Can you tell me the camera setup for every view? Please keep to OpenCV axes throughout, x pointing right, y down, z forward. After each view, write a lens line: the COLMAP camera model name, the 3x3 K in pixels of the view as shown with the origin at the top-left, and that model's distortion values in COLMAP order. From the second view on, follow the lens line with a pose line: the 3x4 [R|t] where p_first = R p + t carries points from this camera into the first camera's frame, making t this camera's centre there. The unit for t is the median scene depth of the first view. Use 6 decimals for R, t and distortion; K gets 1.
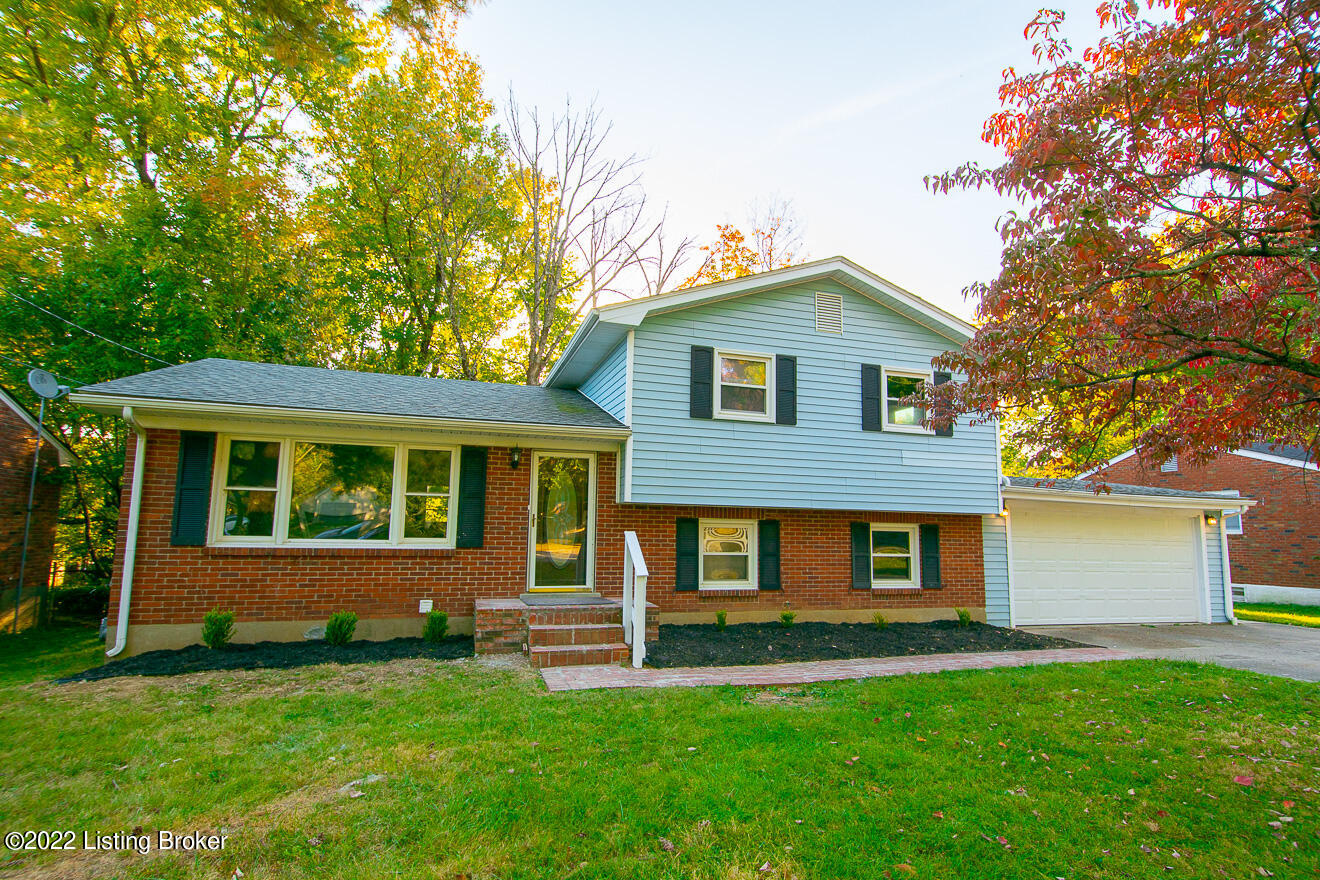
lens RADIAL K [[695.7, 0, 693.2], [0, 695.7, 443.0], [0, 0, 1]] dist [0.003680, 0.000083]
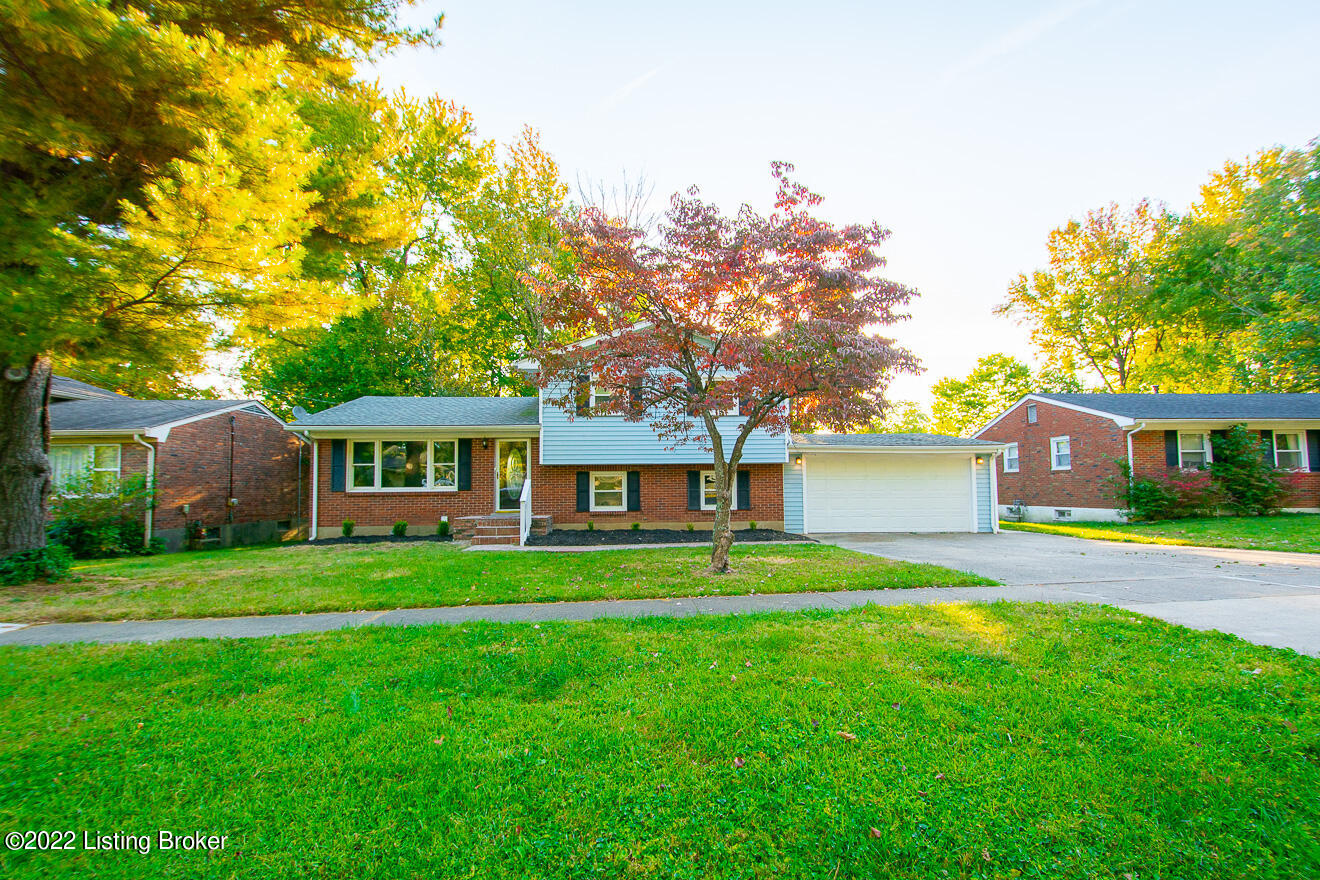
lens RADIAL K [[568.5, 0, 660.1], [0, 568.5, 453.2], [0, 0, 1]] dist [0.000579, -0.000171]
pose [[0.965474, -0.043187, -0.256896, 0.540971], [0.060596, 0.996343, 0.060236, -0.014682], [0.253355, -0.073723, 0.964560, -0.343292]]
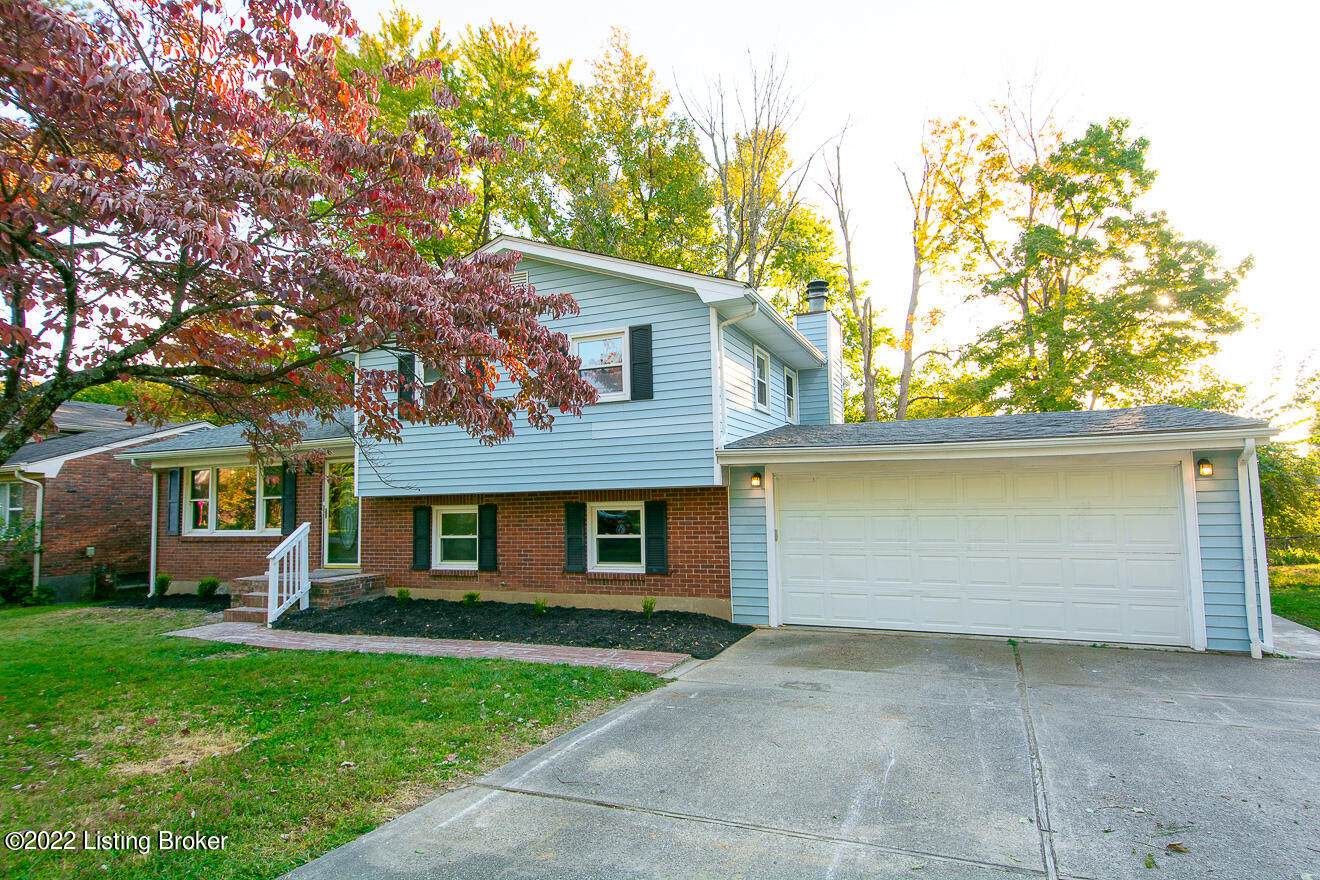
lens RADIAL K [[748.7, 0, 660.0], [0, 748.7, 440.0], [0, 0, 1]] dist [-0.000556, -0.000745]
pose [[0.742344, -0.096442, -0.663042, 1.064737], [0.113257, 0.993408, -0.017692, 0.063631], [0.660378, -0.061961, 0.748373, 0.333965]]
